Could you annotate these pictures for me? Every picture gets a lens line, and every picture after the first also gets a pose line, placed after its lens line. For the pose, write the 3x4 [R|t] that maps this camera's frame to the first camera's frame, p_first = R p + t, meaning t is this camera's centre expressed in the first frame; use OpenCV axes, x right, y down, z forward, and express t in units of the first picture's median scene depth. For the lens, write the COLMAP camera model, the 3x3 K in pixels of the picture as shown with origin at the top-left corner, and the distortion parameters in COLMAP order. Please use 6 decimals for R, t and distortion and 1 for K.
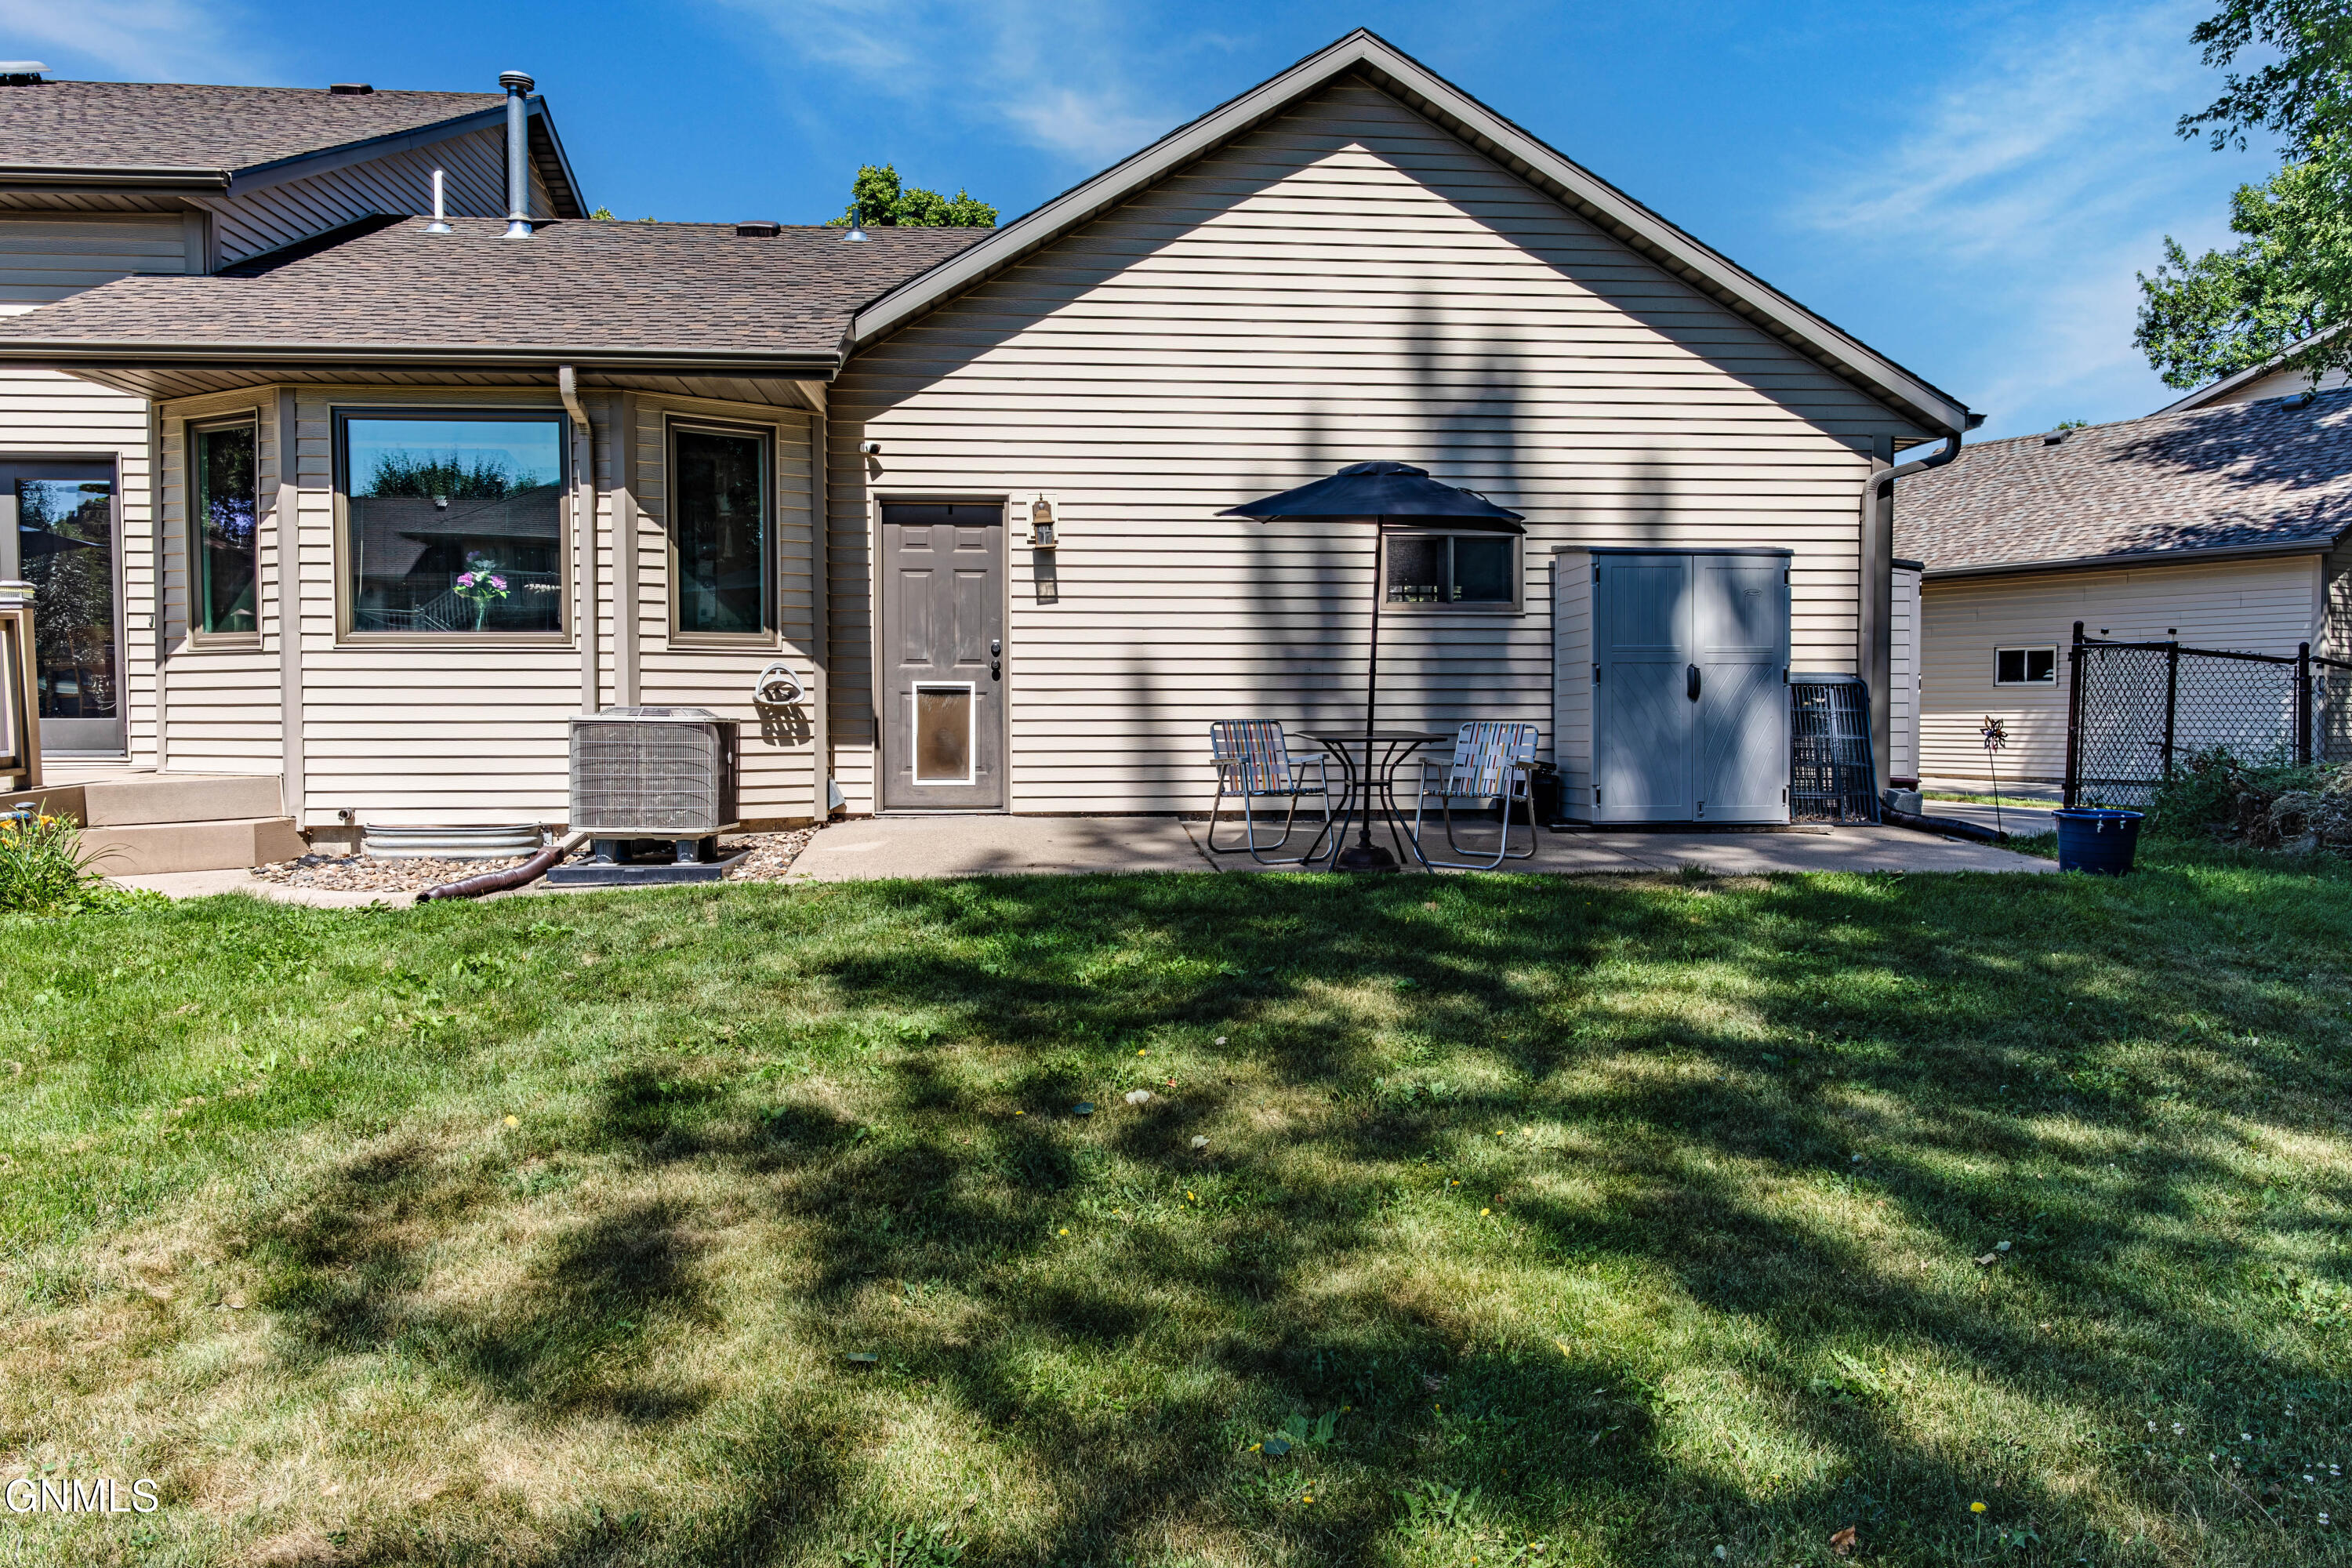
lens RADIAL K [[1796.7, 0, 1222.3], [0, 1796.7, 785.5], [0, 0, 1]] dist [0.003016, 0.004921]
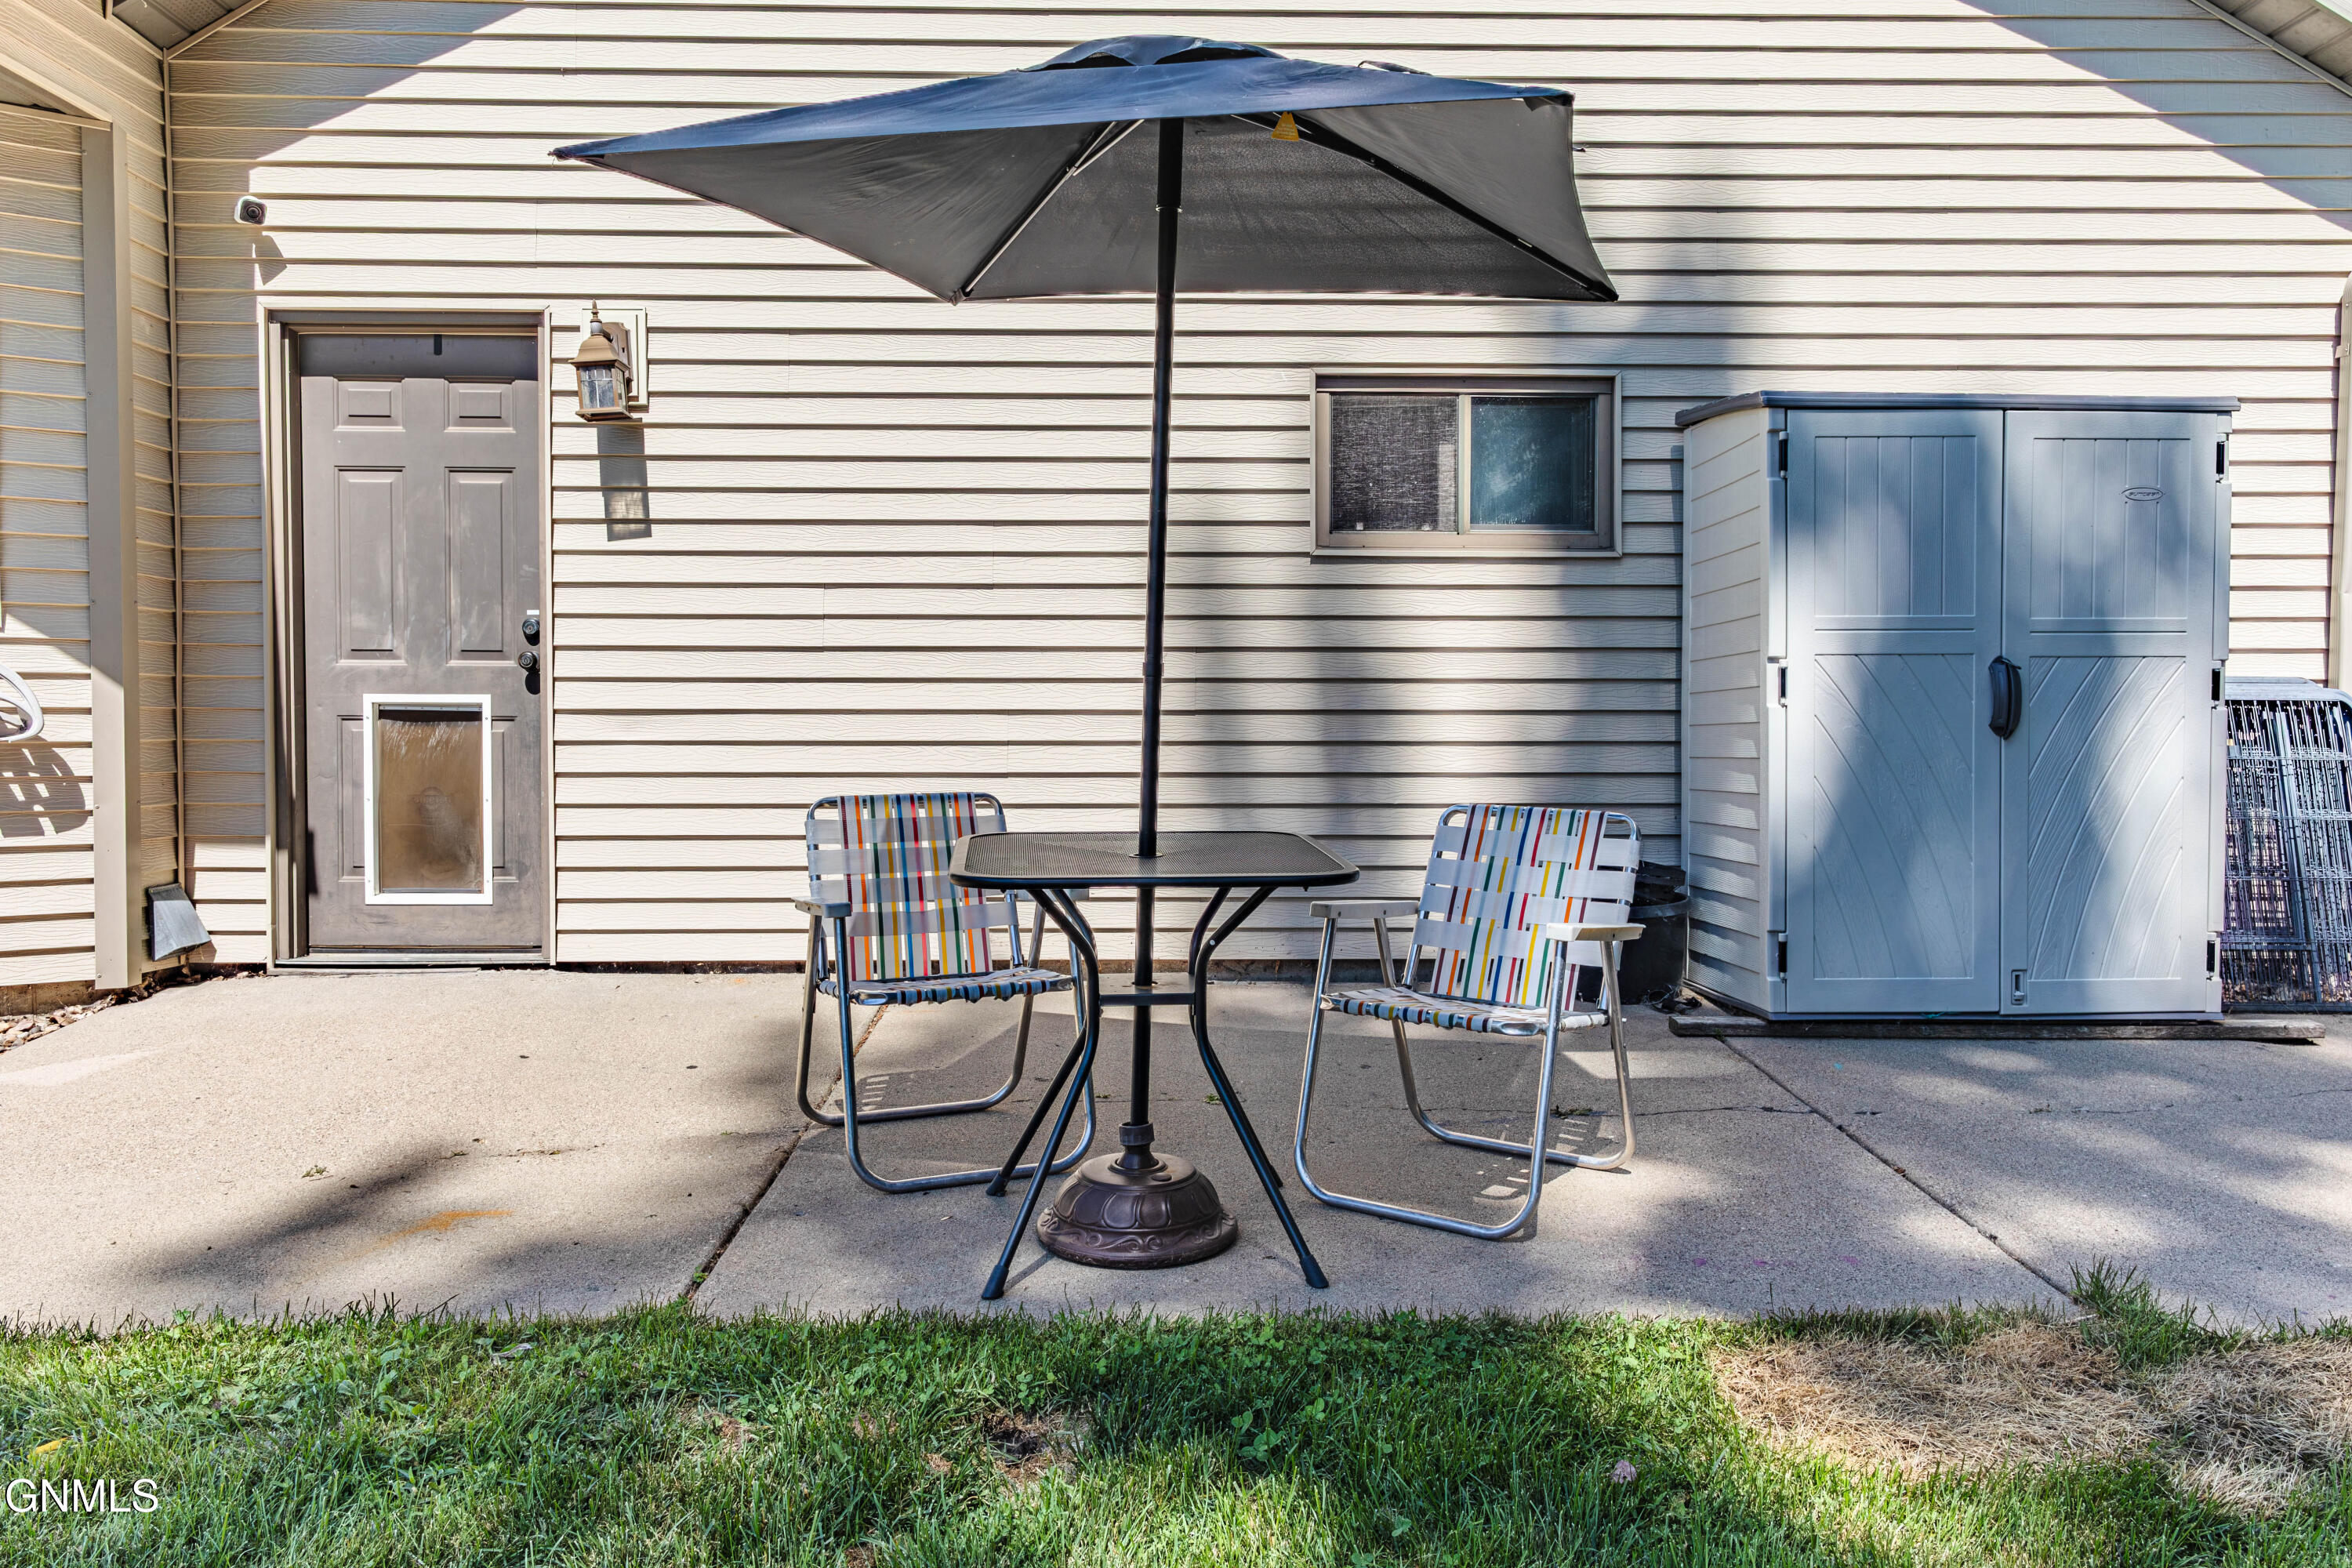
lens RADIAL K [[1796.7, 0, 1222.3], [0, 1796.7, 785.5], [0, 0, 1]] dist [0.003016, 0.004921]
pose [[0.997735, 0.004185, -0.067130, 0.100353], [-0.004434, 0.999984, -0.003554, -0.033566], [0.067114, 0.003843, 0.997738, 0.545072]]
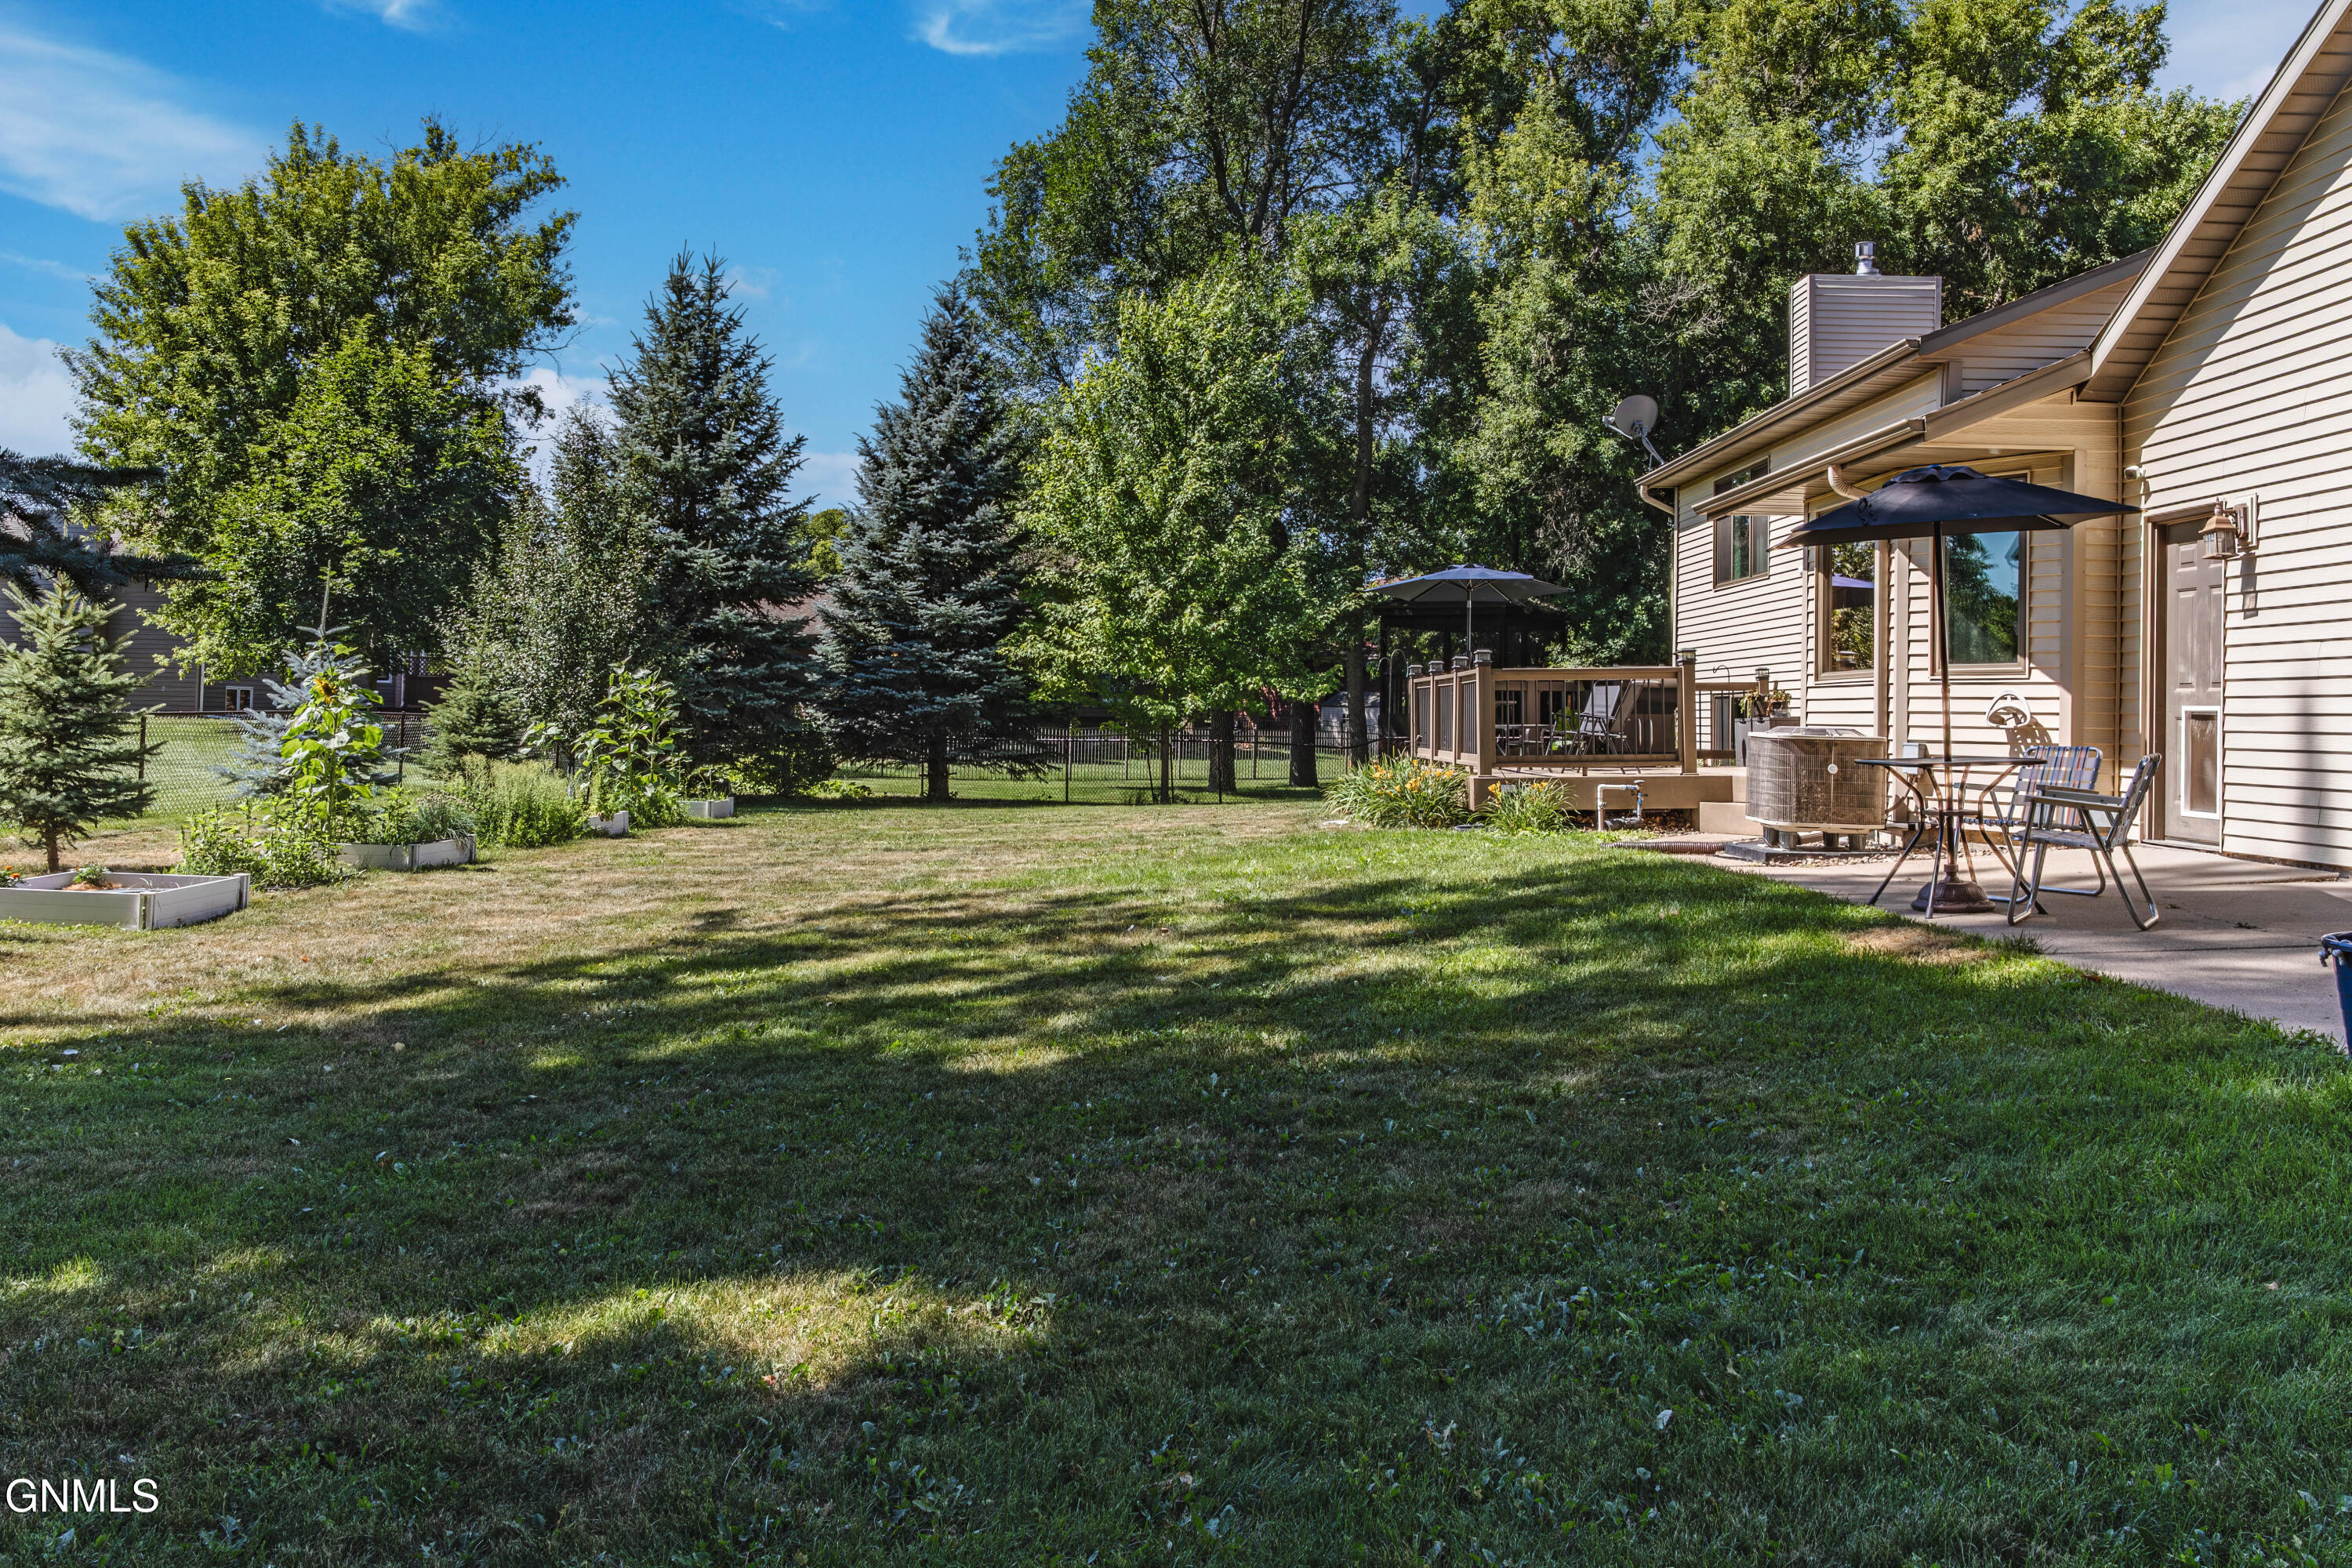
lens RADIAL K [[1858.0, 0, 1173.1], [0, 1858.0, 655.3], [0, 0, 1]] dist [0.003919, 0.002154]
pose [[-0.089472, -0.034066, -0.995407, 0.894537], [-0.061143, 0.997718, -0.028649, -0.025006], [0.994111, 0.058299, -0.091351, 0.580205]]
